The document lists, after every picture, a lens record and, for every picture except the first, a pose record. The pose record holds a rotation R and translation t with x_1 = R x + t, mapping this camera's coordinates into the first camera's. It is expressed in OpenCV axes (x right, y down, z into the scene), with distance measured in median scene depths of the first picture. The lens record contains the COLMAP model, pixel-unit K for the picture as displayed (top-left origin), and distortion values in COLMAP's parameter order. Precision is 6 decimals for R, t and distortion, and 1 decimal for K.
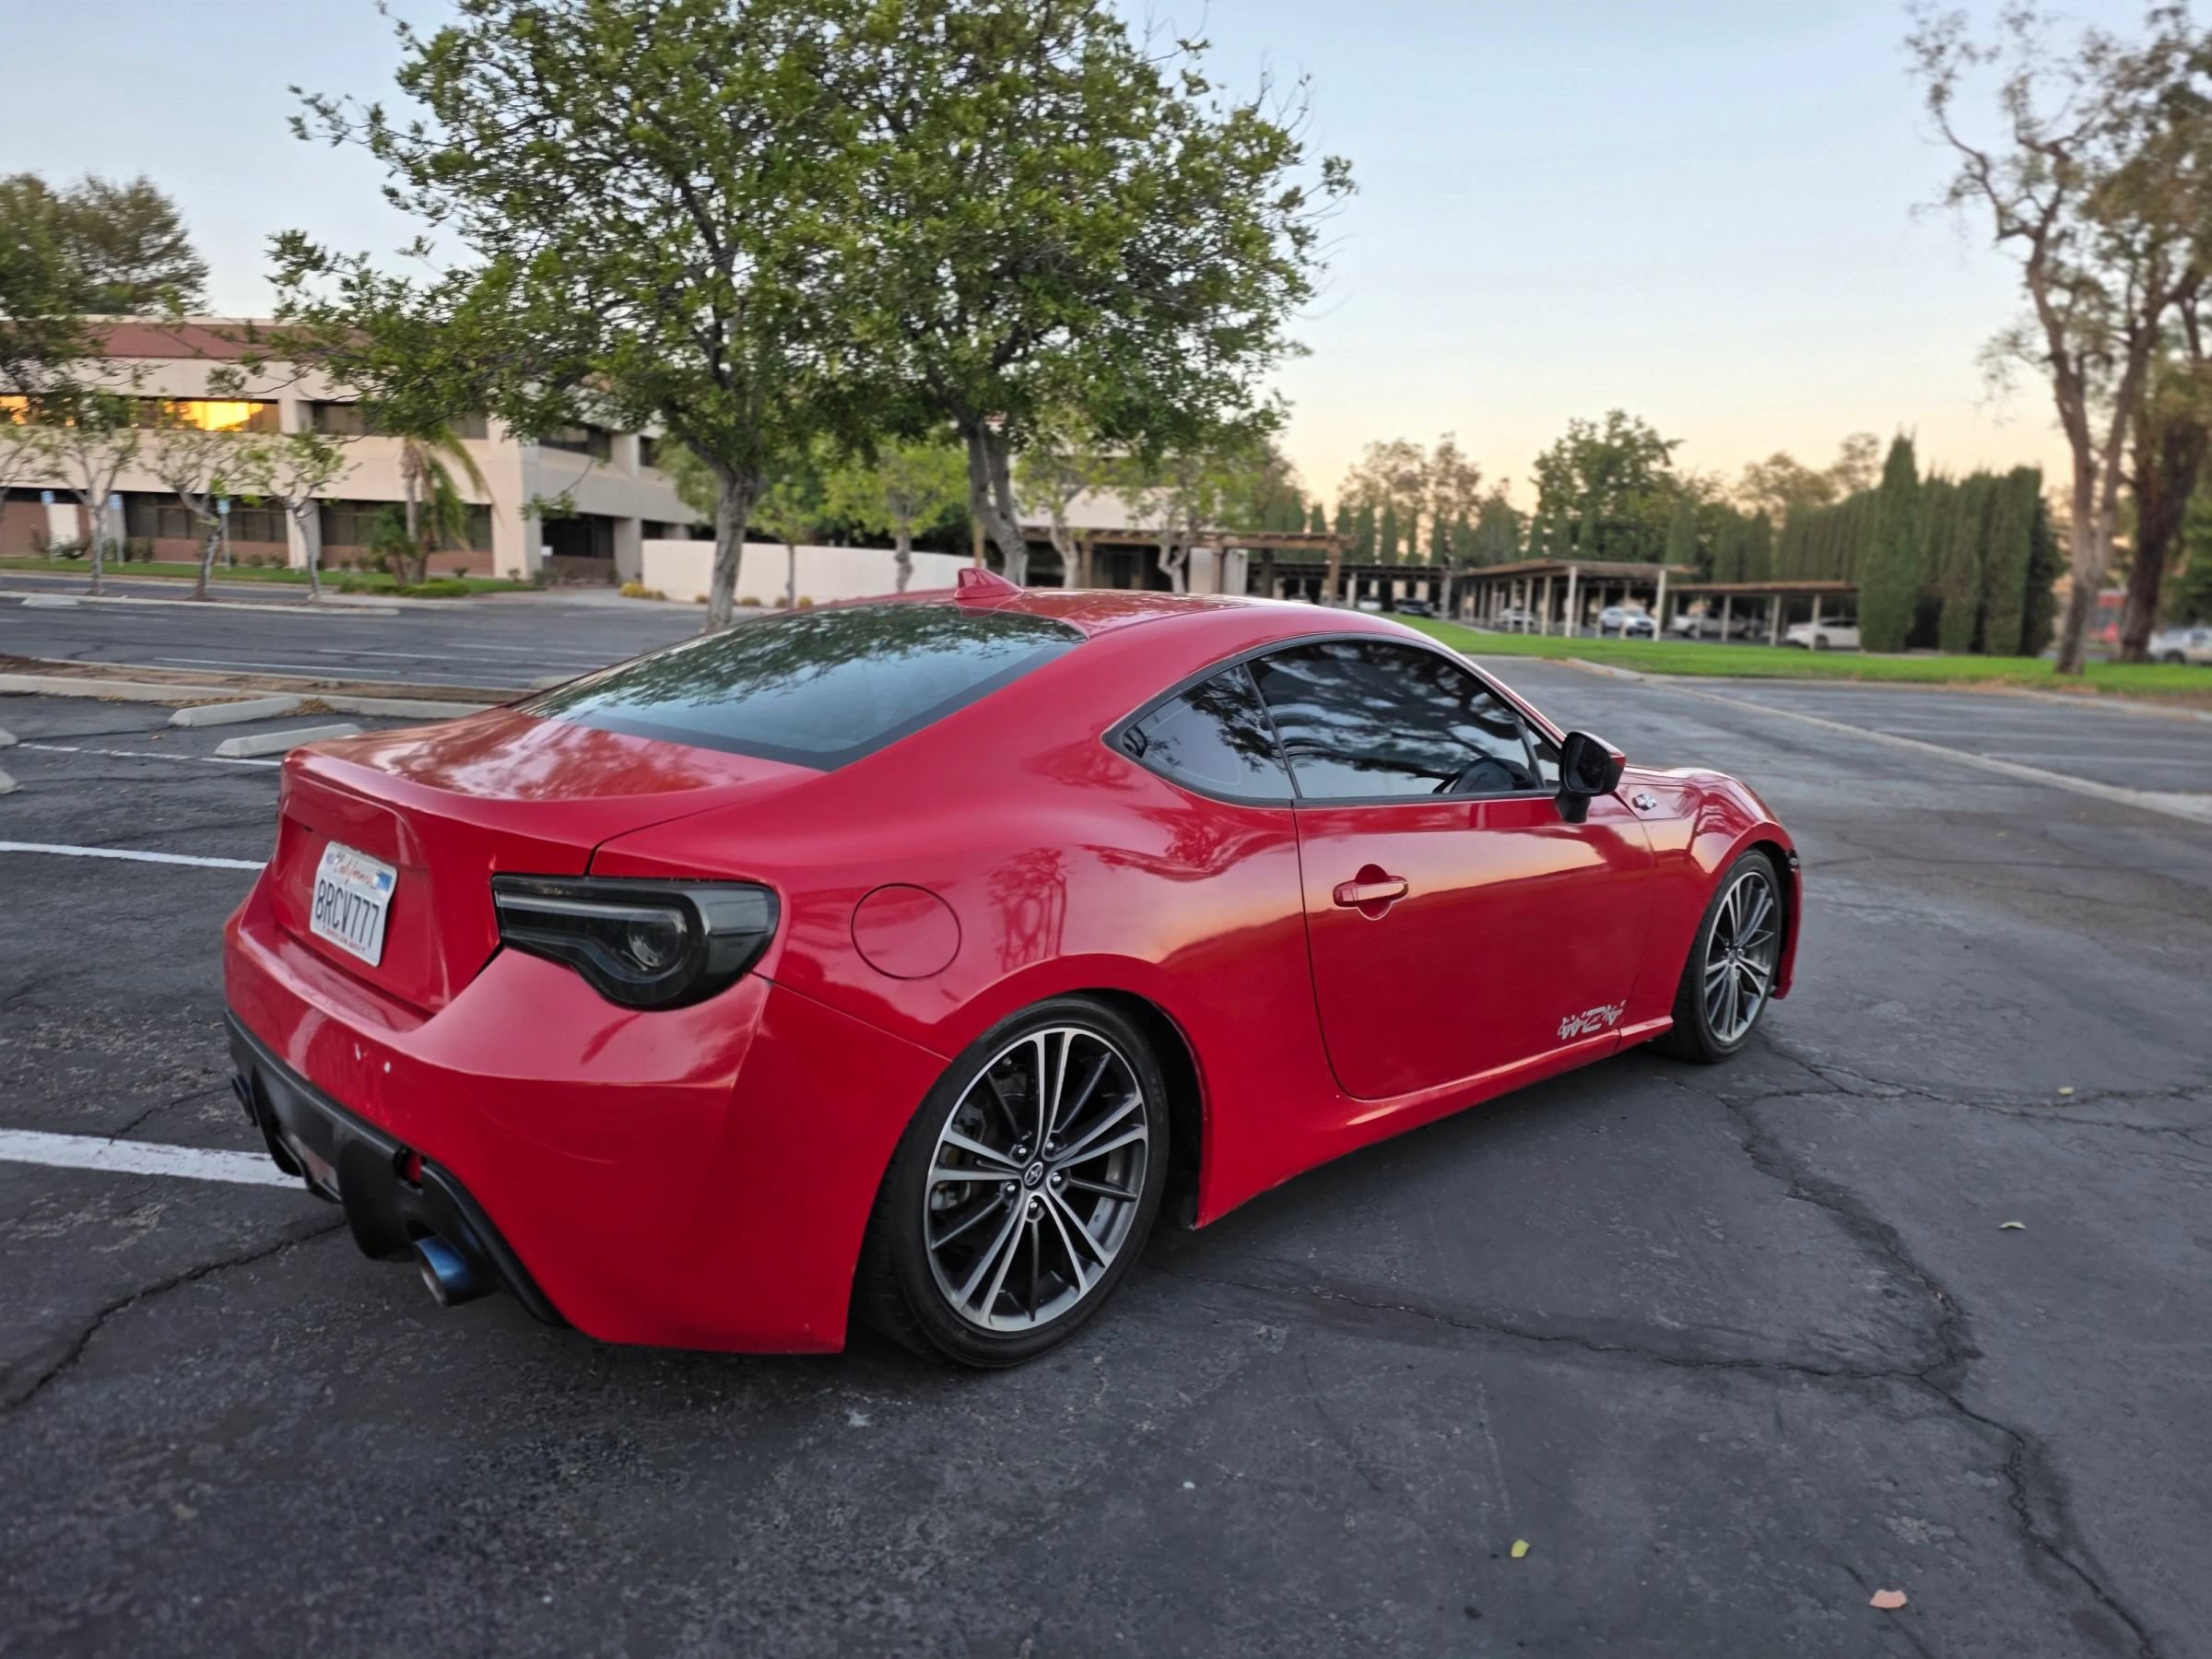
lens RADIAL K [[1471.2, 0, 1067.5], [0, 1471.2, 847.6], [0, 0, 1]] dist [0.066348, -0.048835]
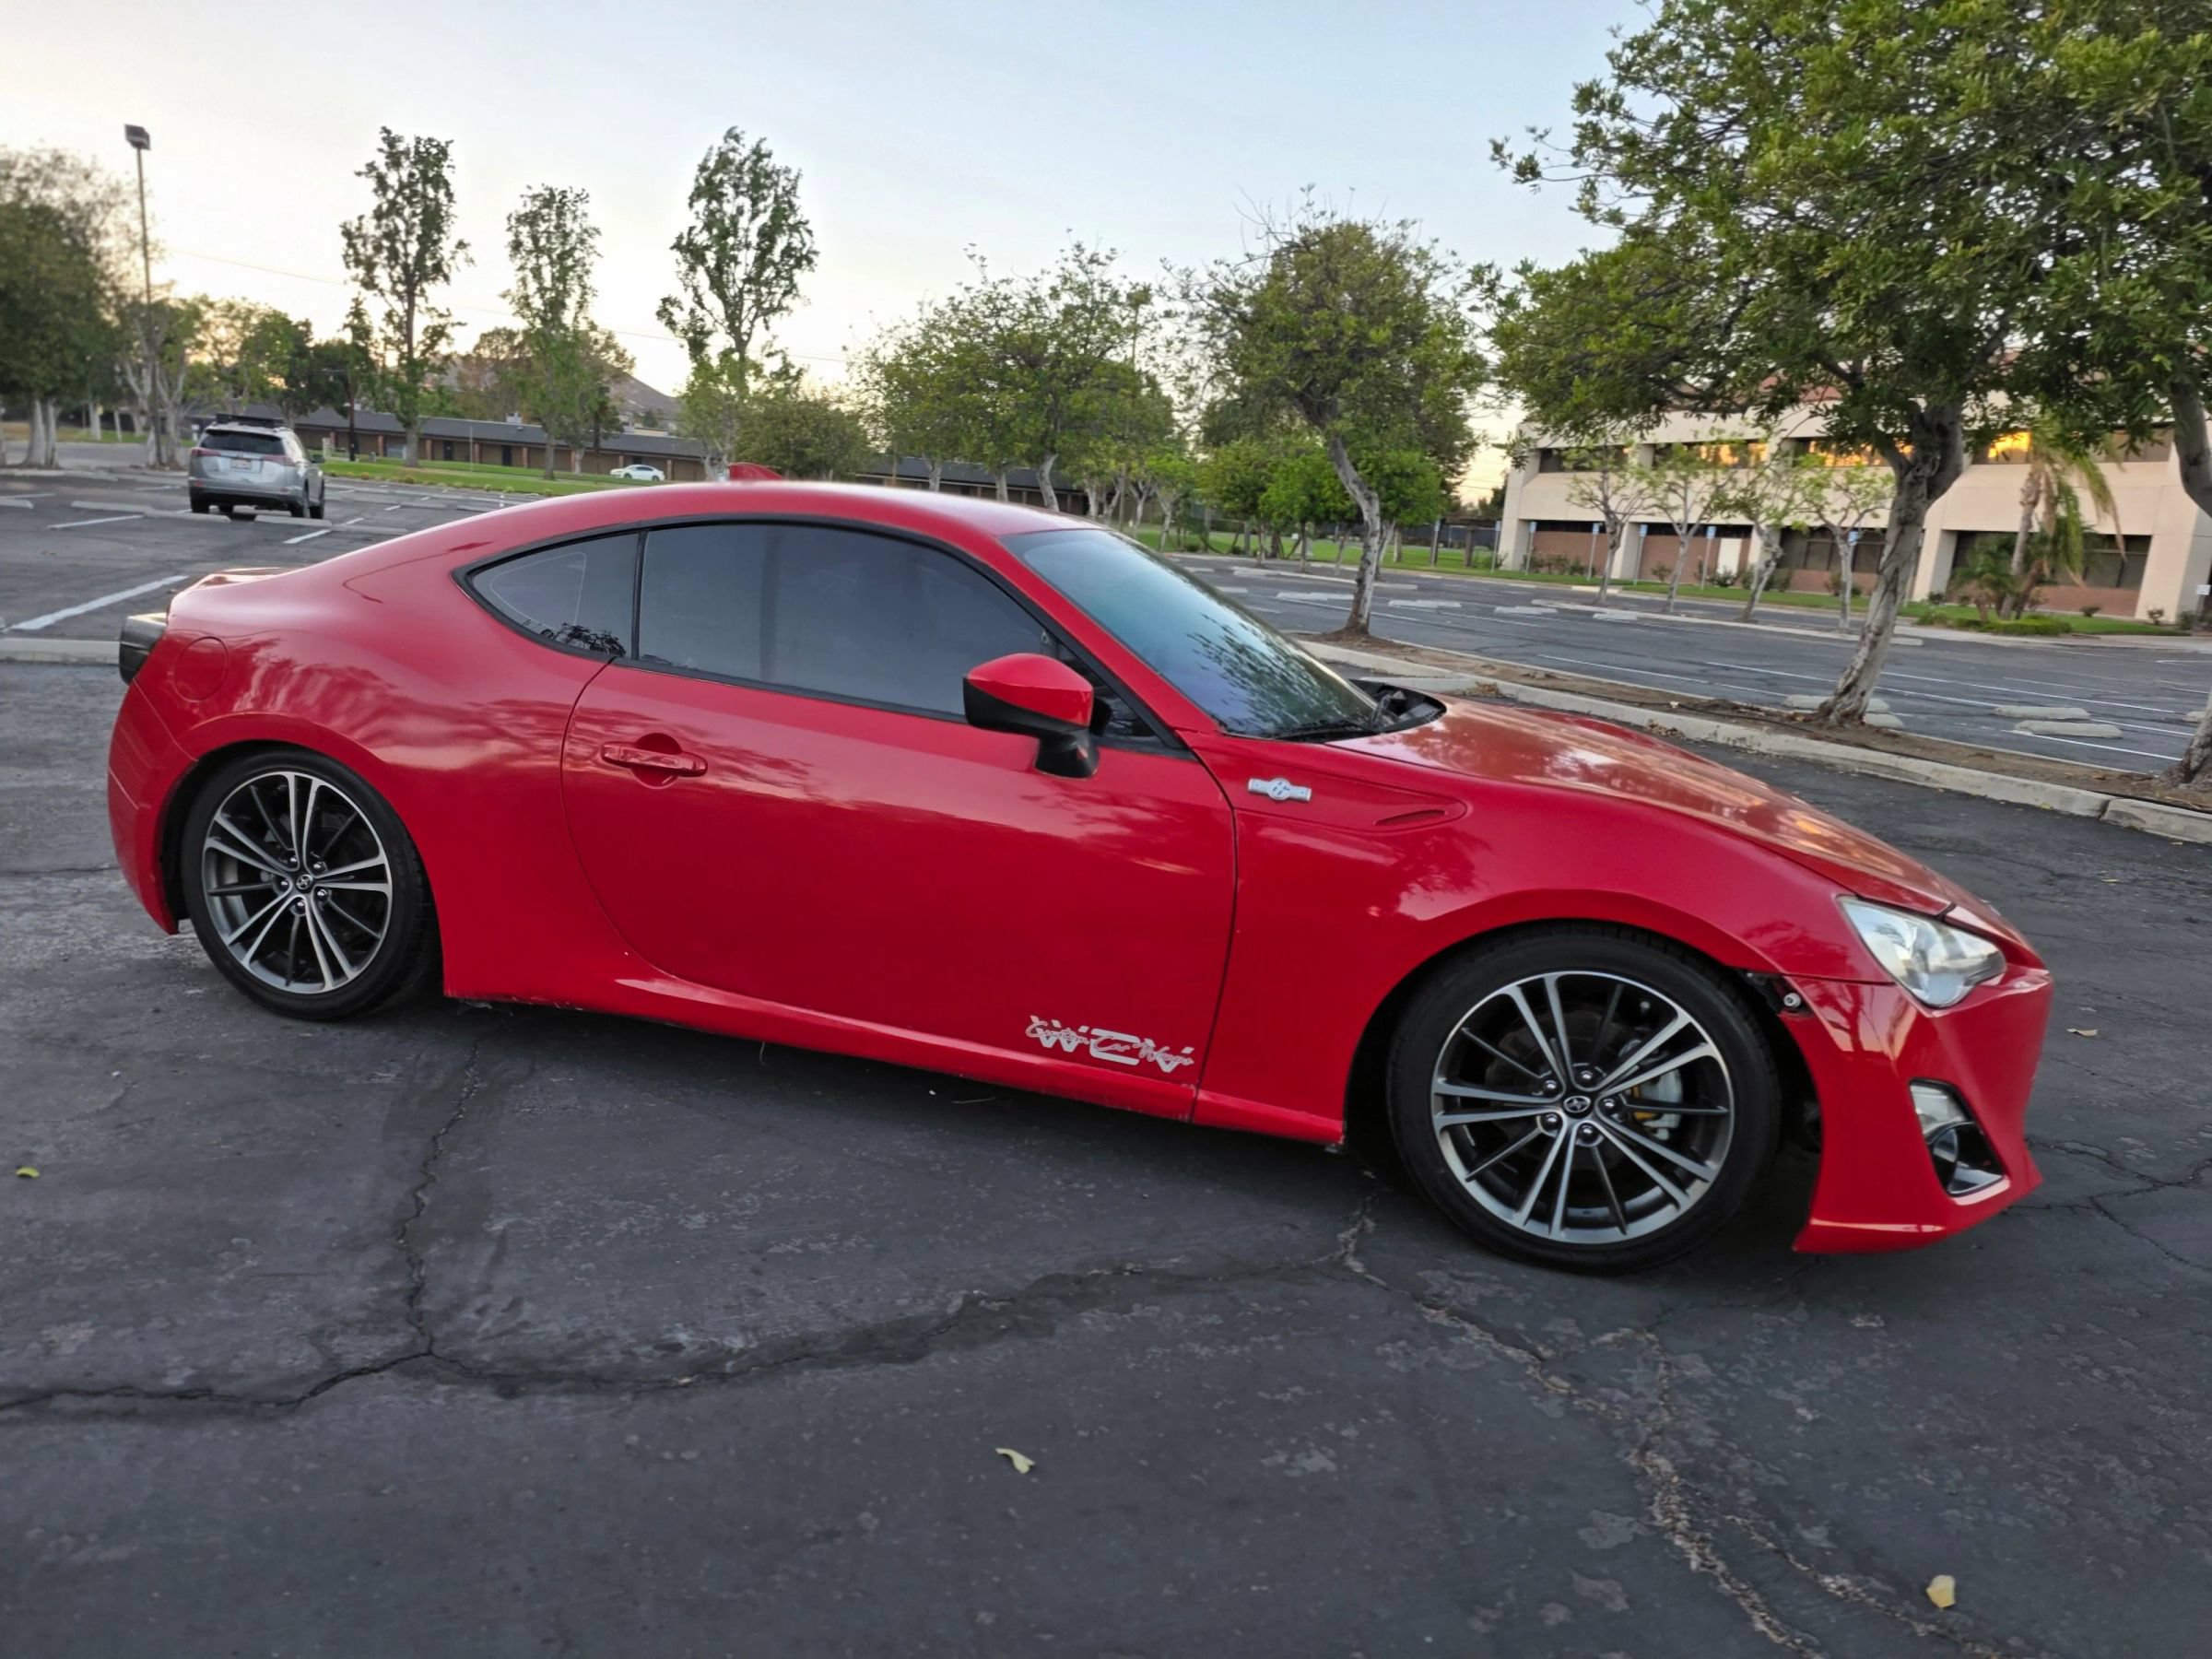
lens RADIAL K [[1449.7, 0, 1075.9], [0, 1449.7, 862.4], [0, 0, 1]] dist [0.069246, -0.055789]
pose [[0.503634, 0.191214, -0.842490, 0.917838], [-0.203017, 0.974084, 0.099720, -0.045574], [0.839724, 0.120817, 0.529402, 0.553082]]
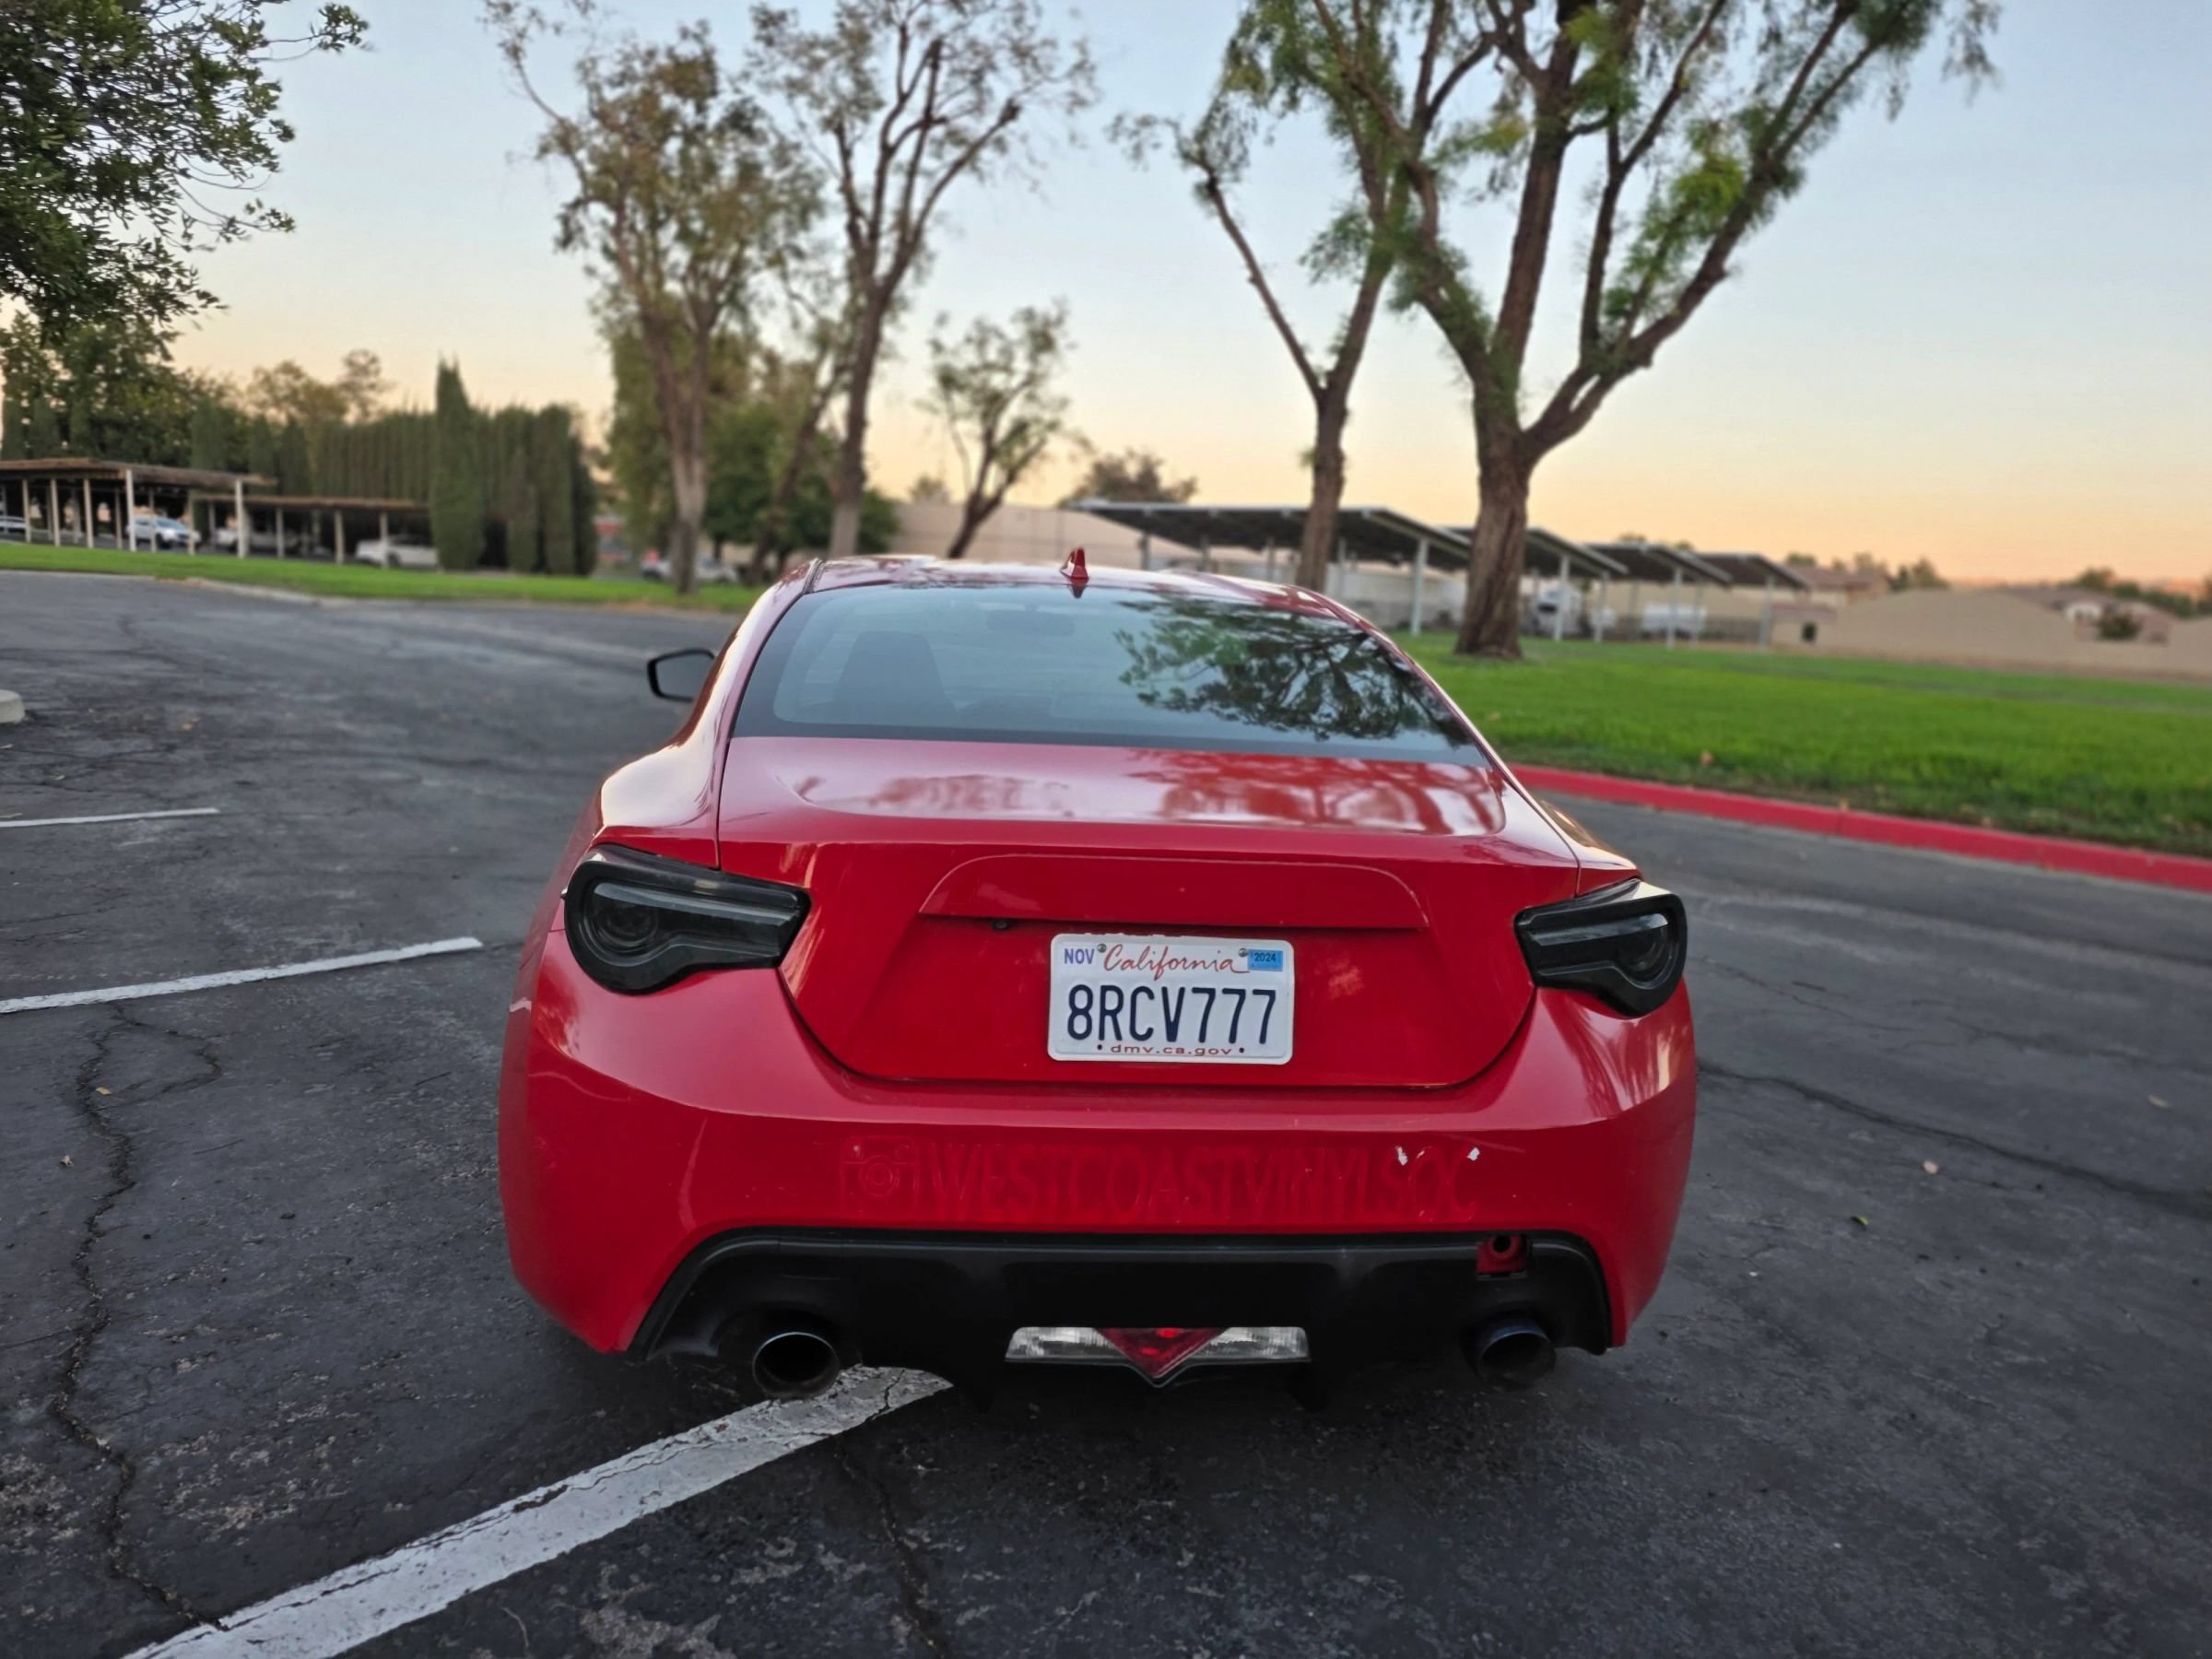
lens RADIAL K [[1471.1, 0, 1082.0], [0, 1471.1, 822.0], [0, 0, 1]] dist [0.070458, -0.055655]
pose [[0.594251, -0.133672, 0.793094, -0.705610], [0.102800, 0.990628, 0.089939, -0.082587], [-0.797683, 0.028083, 0.602423, 0.368240]]
